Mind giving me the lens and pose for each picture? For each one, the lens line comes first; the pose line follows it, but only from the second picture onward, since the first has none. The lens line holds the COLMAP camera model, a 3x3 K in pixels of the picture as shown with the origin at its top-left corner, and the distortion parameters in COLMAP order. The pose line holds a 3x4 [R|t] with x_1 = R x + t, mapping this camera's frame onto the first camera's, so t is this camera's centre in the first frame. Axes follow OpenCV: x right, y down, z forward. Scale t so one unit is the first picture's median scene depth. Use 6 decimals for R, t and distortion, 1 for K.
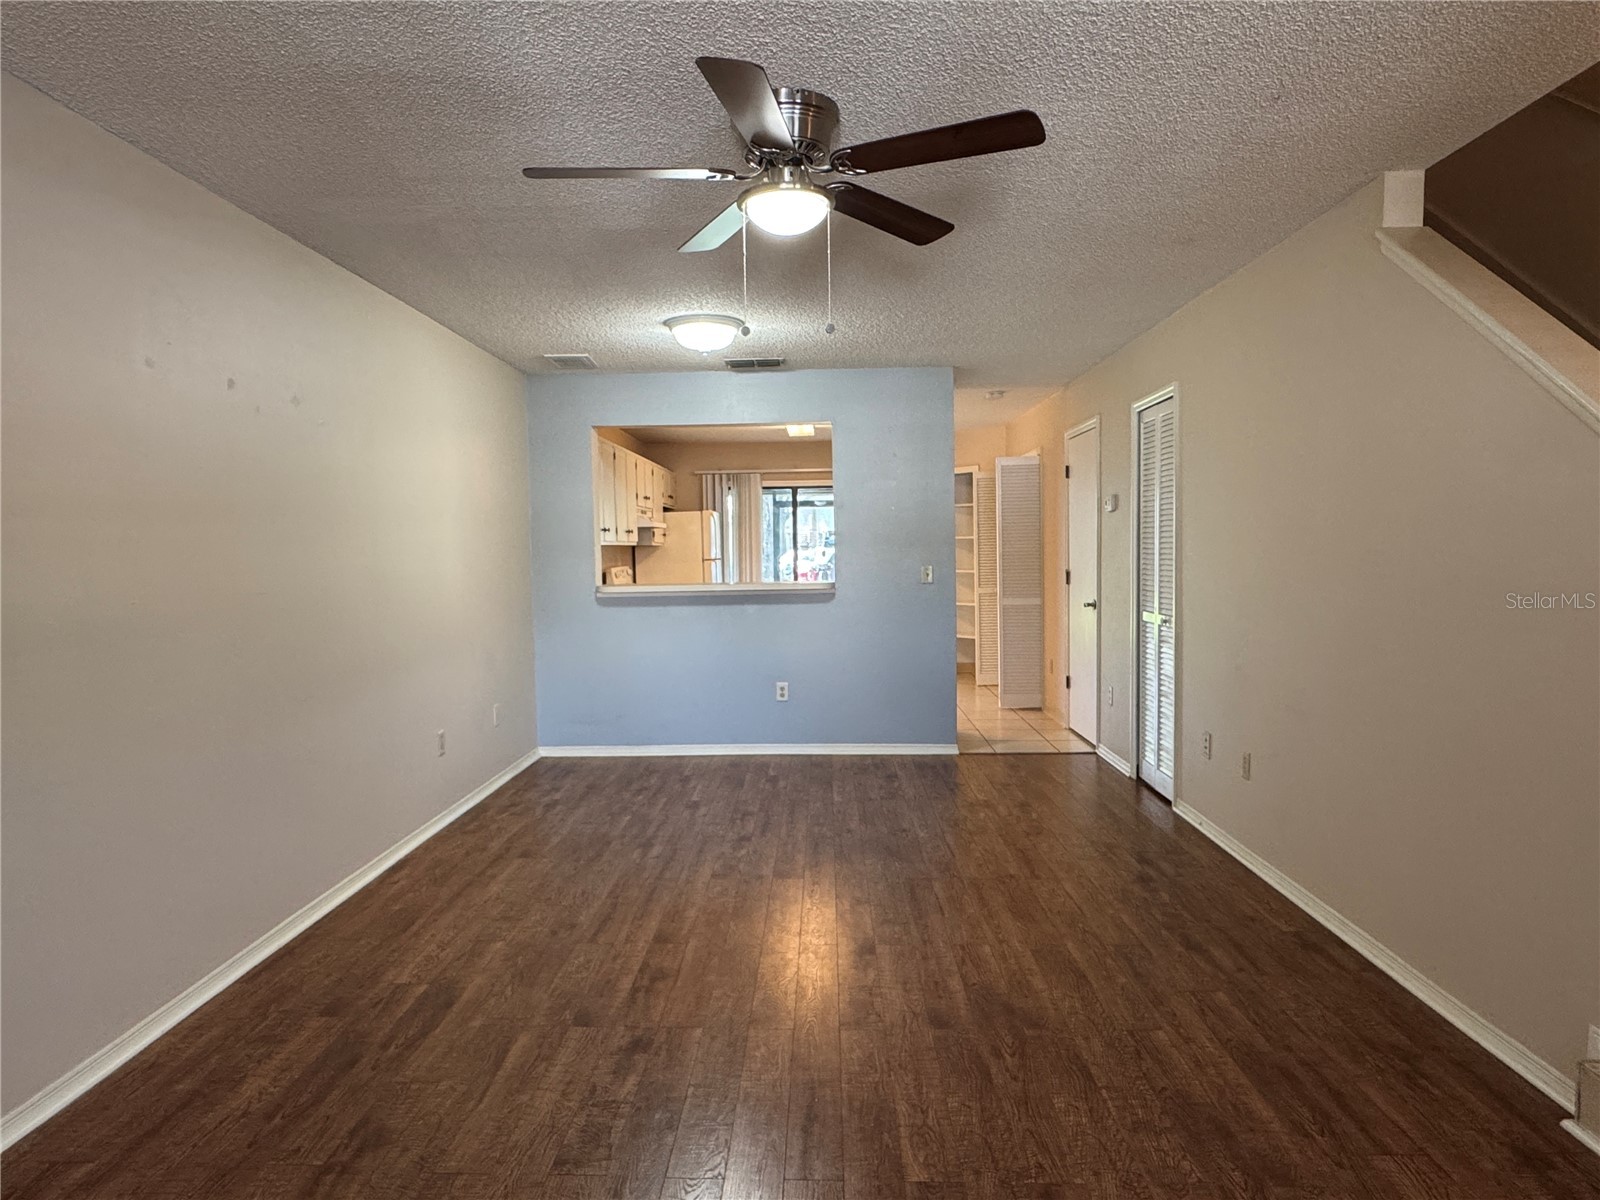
lens RADIAL K [[984.5, 0, 793.4], [0, 984.5, 610.2], [0, 0, 1]] dist [0.000266, -0.002026]
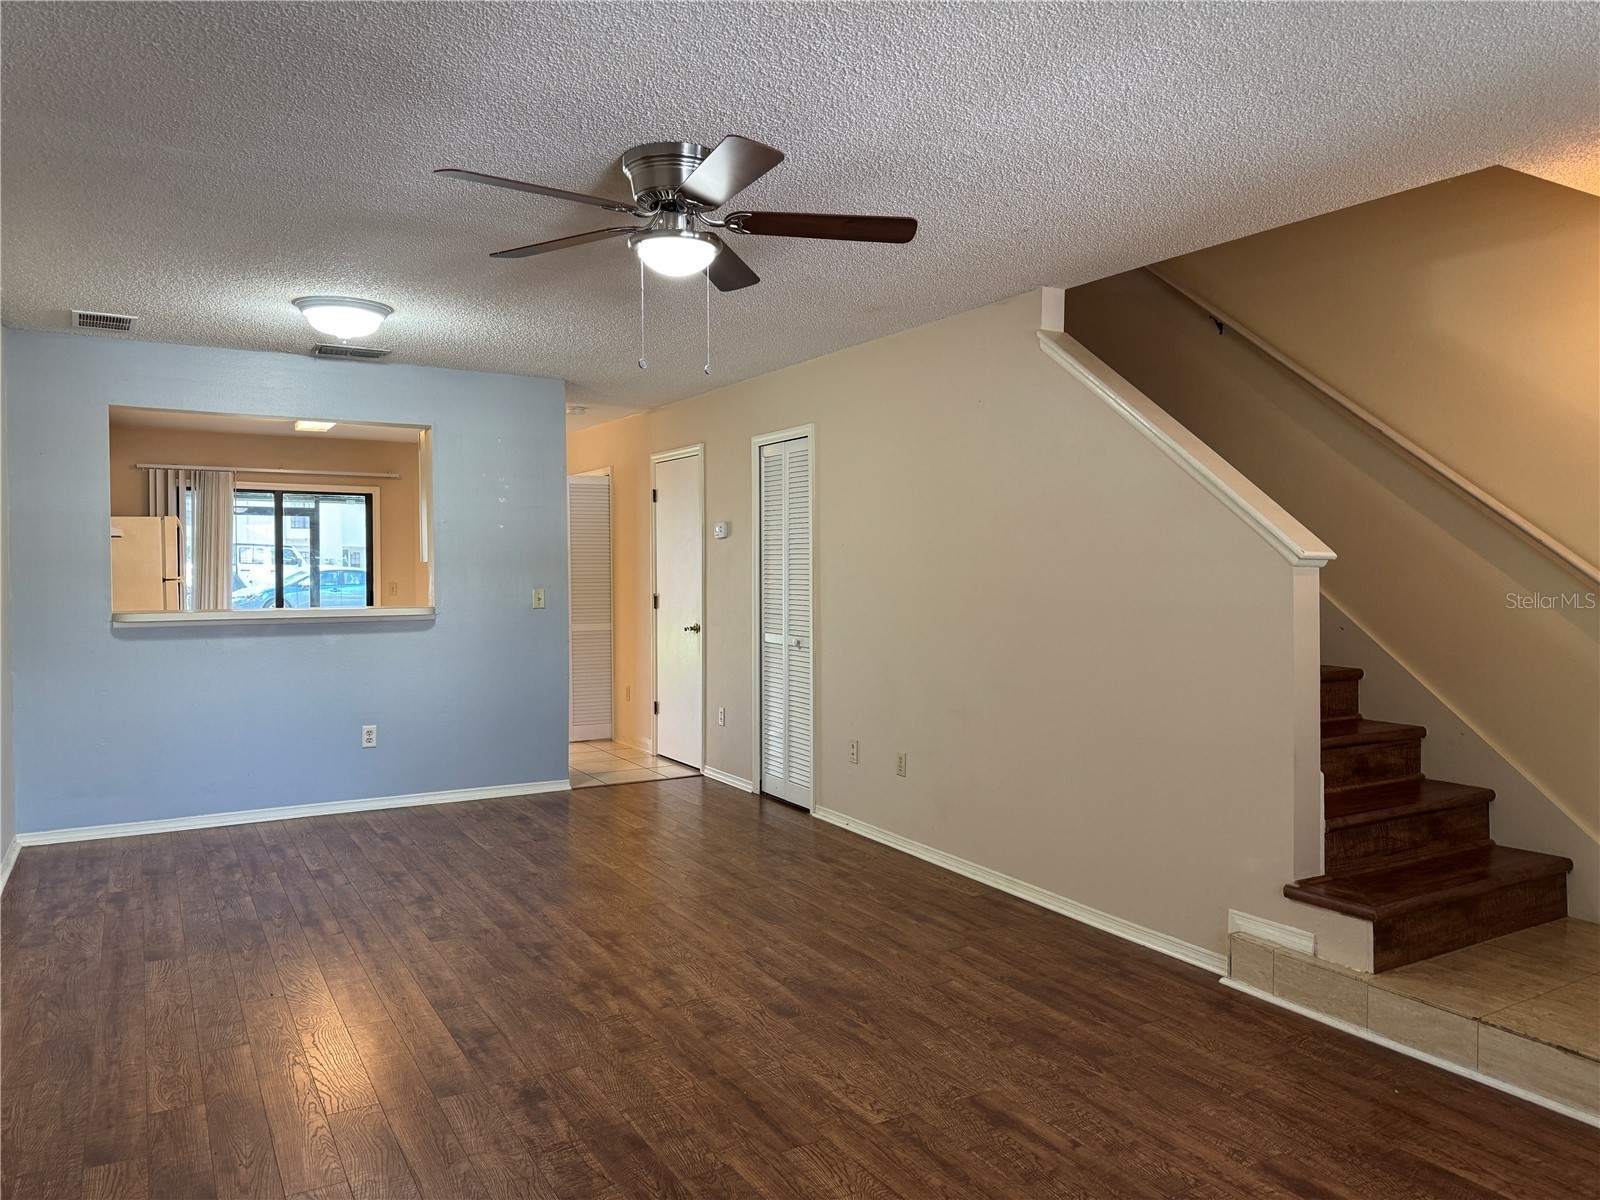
lens RADIAL K [[1124.2, 0, 800.0], [0, 1124.2, 600.0], [0, 0, 1]] dist [0.050766, -0.054814]
pose [[0.846630, -0.000667, 0.532182, -0.313904], [0.019122, 0.999392, -0.029169, 0.000961], [-0.531839, 0.034872, 0.846127, -0.047665]]
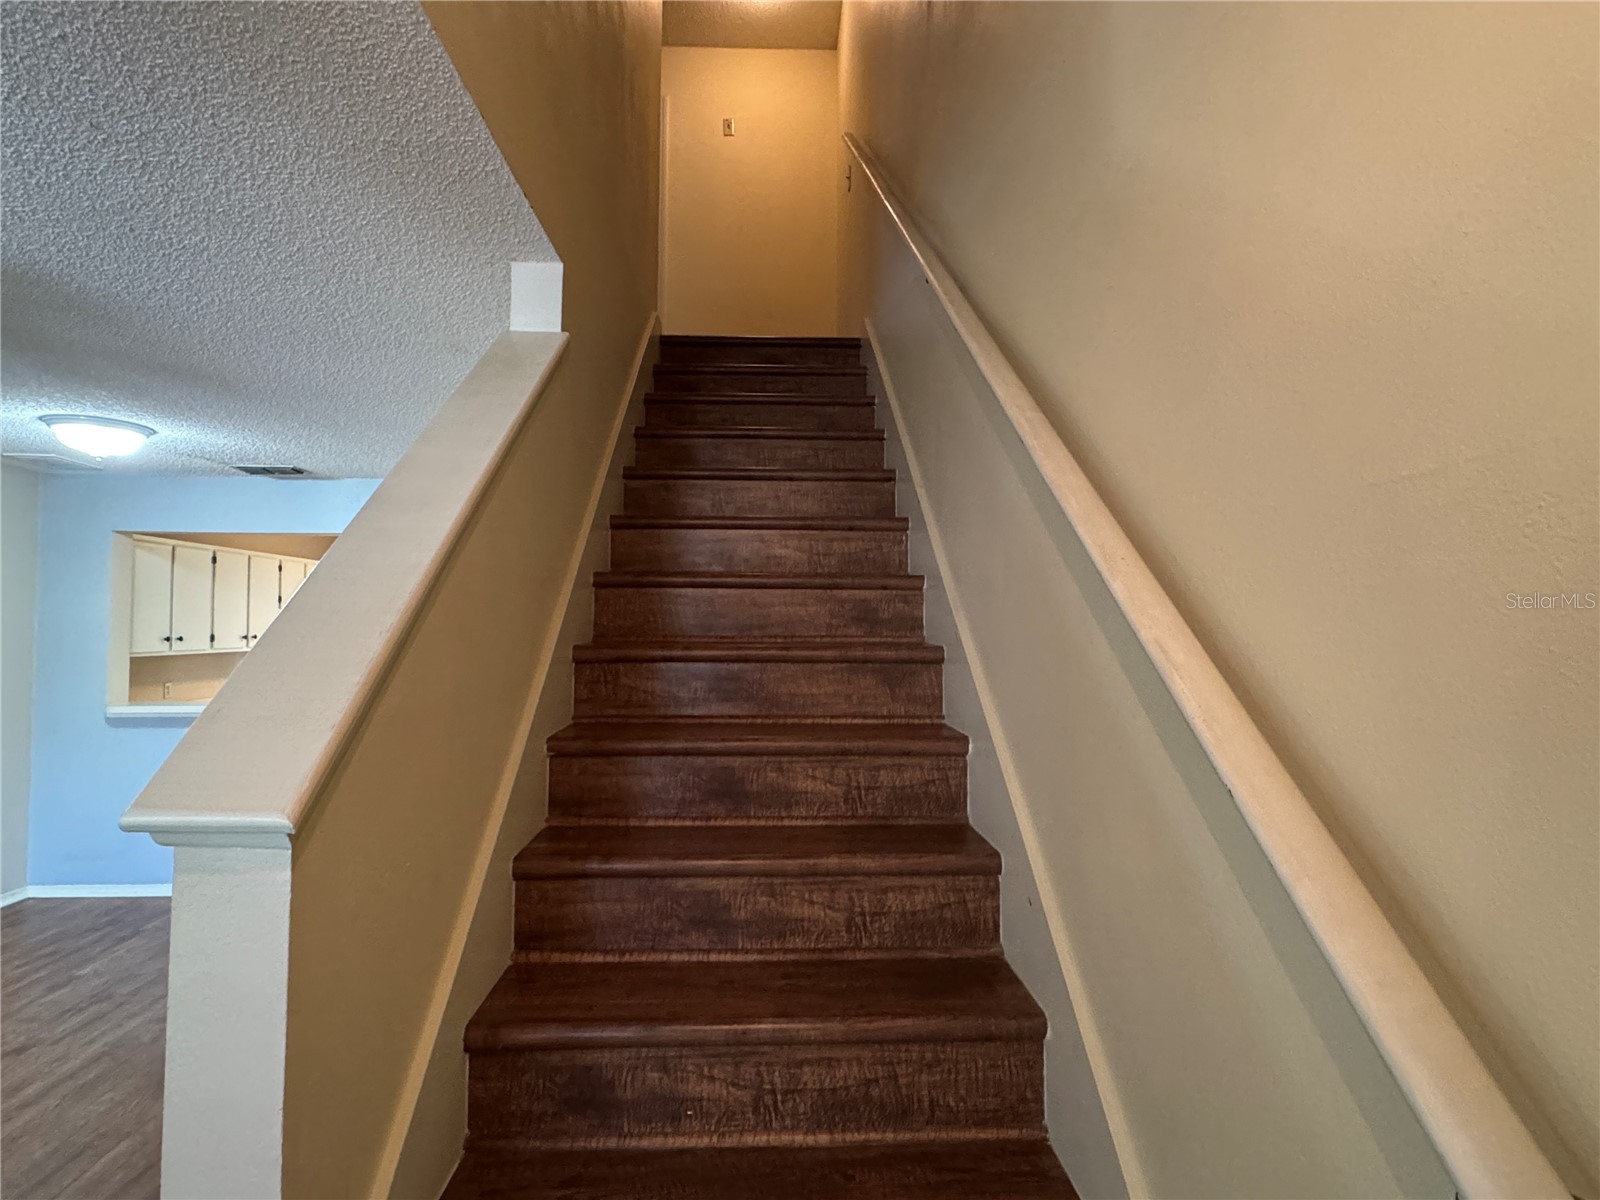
lens RADIAL K [[856.0, 0, 796.5], [0, 856.0, 602.1], [0, 0, 1]] dist [-0.003263, 0.001551]
pose [[0.996845, 0.020705, 0.076620, 0.539047], [-0.013655, 0.995719, -0.091422, -0.080413], [-0.078185, 0.090088, 0.992860, 0.227363]]
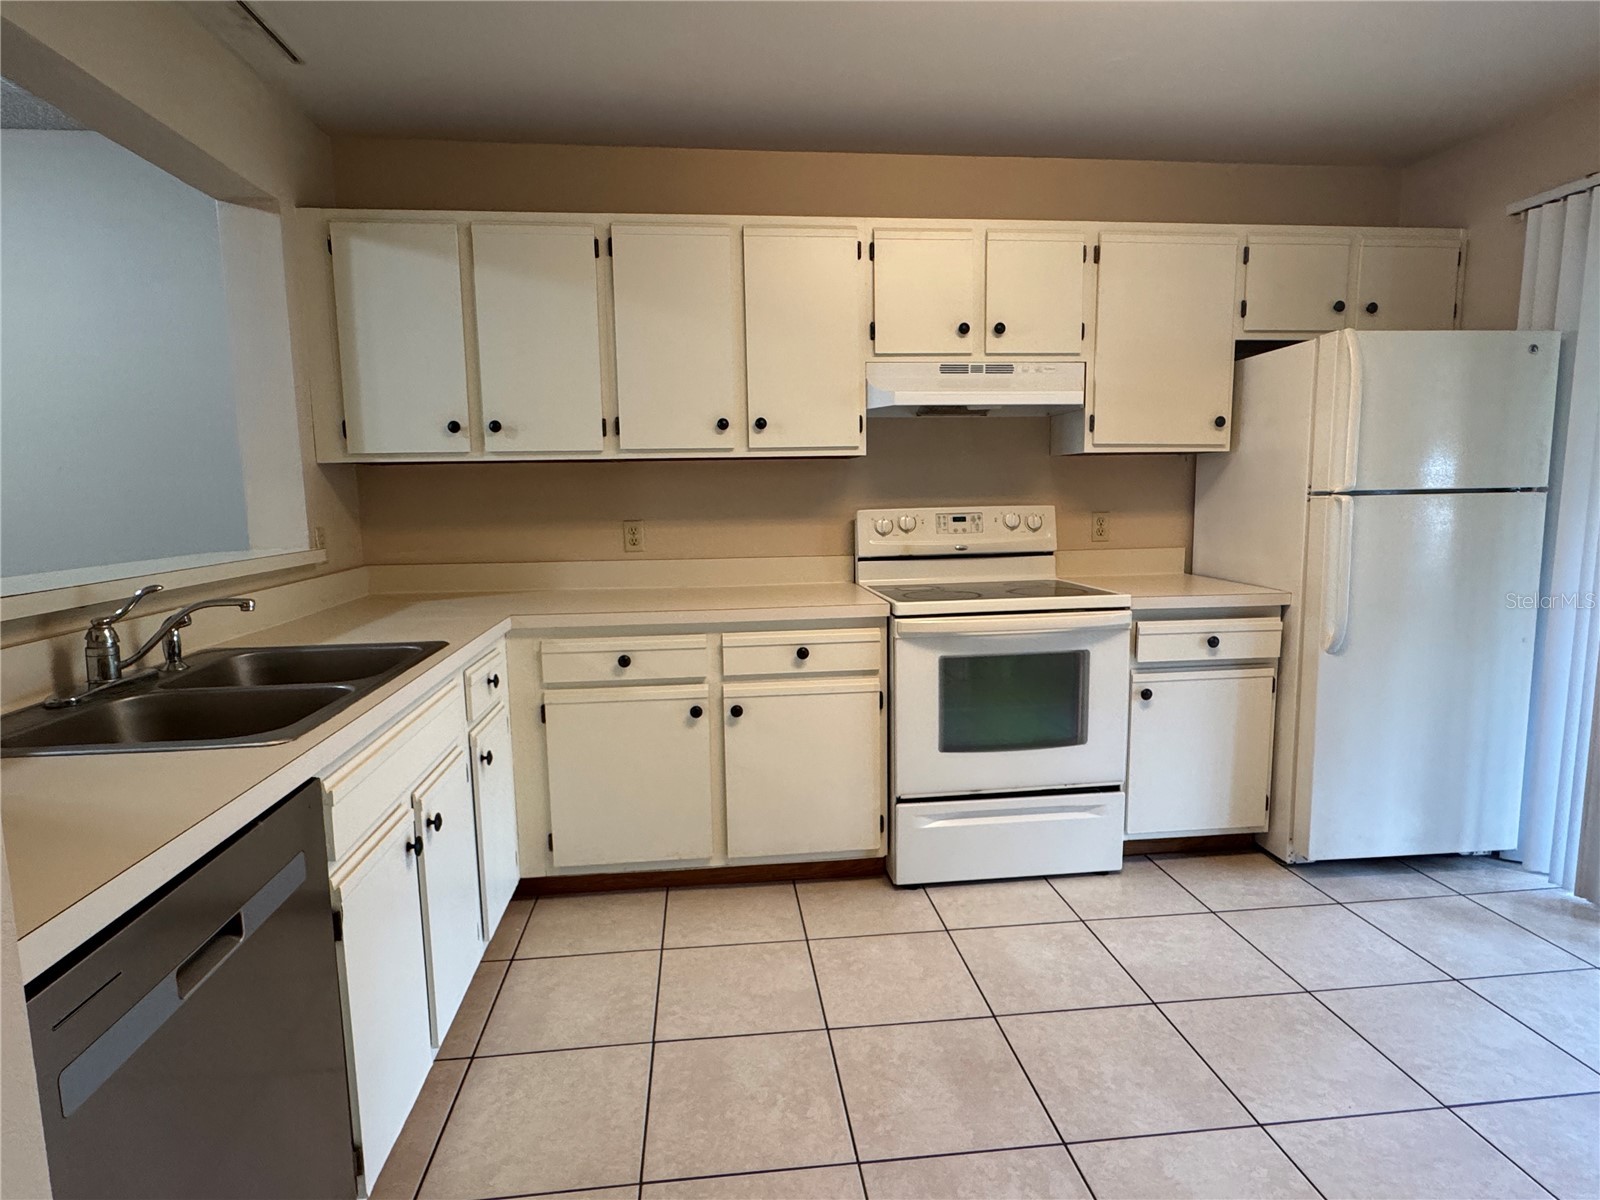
lens RADIAL K [[856.0, 0, 796.5], [0, 856.0, 602.1], [0, 0, 1]] dist [-0.003263, 0.001551]
pose [[0.139673, 0.143834, -0.979695, 0.358648], [-0.049082, 0.989183, 0.138230, -0.102148], [0.988980, 0.028779, 0.145222, 1.743589]]
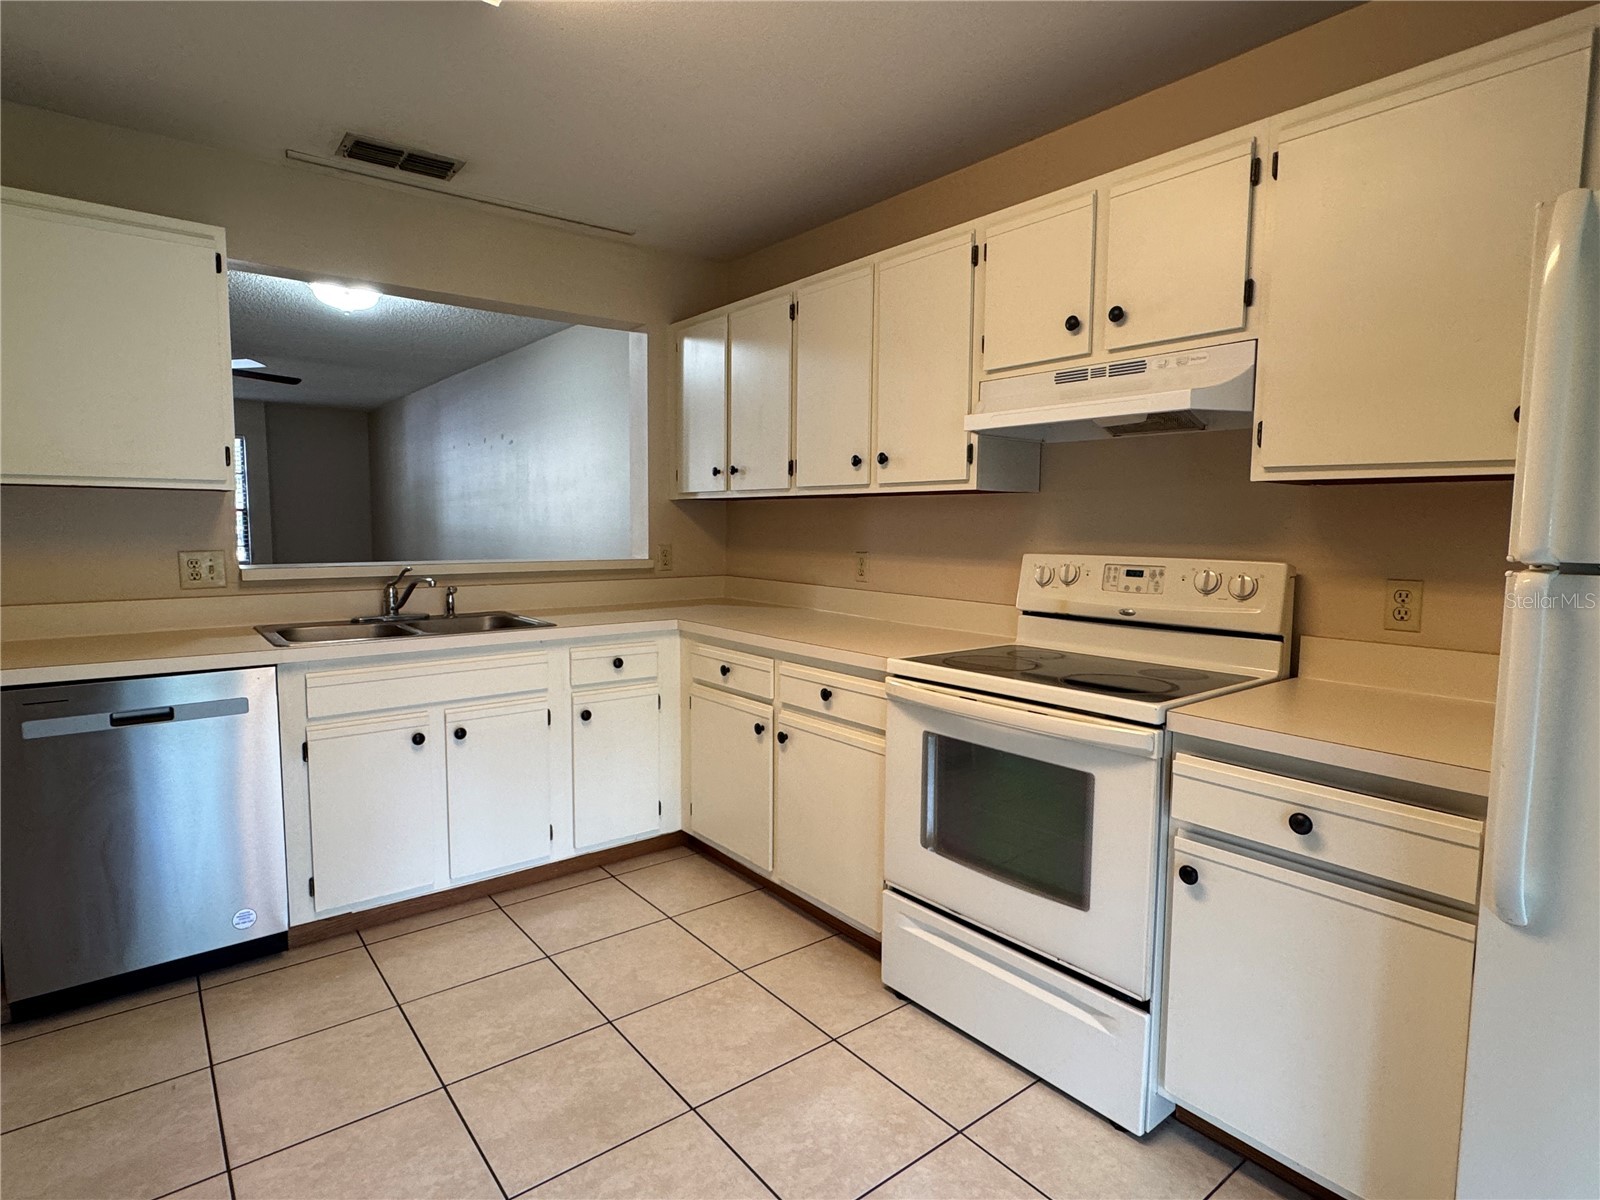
lens RADIAL K [[854.6, 0, 799.8], [0, 854.6, 596.0], [0, 0, 1]] dist [-0.001068, 0.000715]
pose [[-0.763744, 0.066677, -0.642066, 0.158226], [-0.036194, 0.988663, 0.145724, -0.134467], [0.644503, 0.134534, -0.752673, 2.254414]]
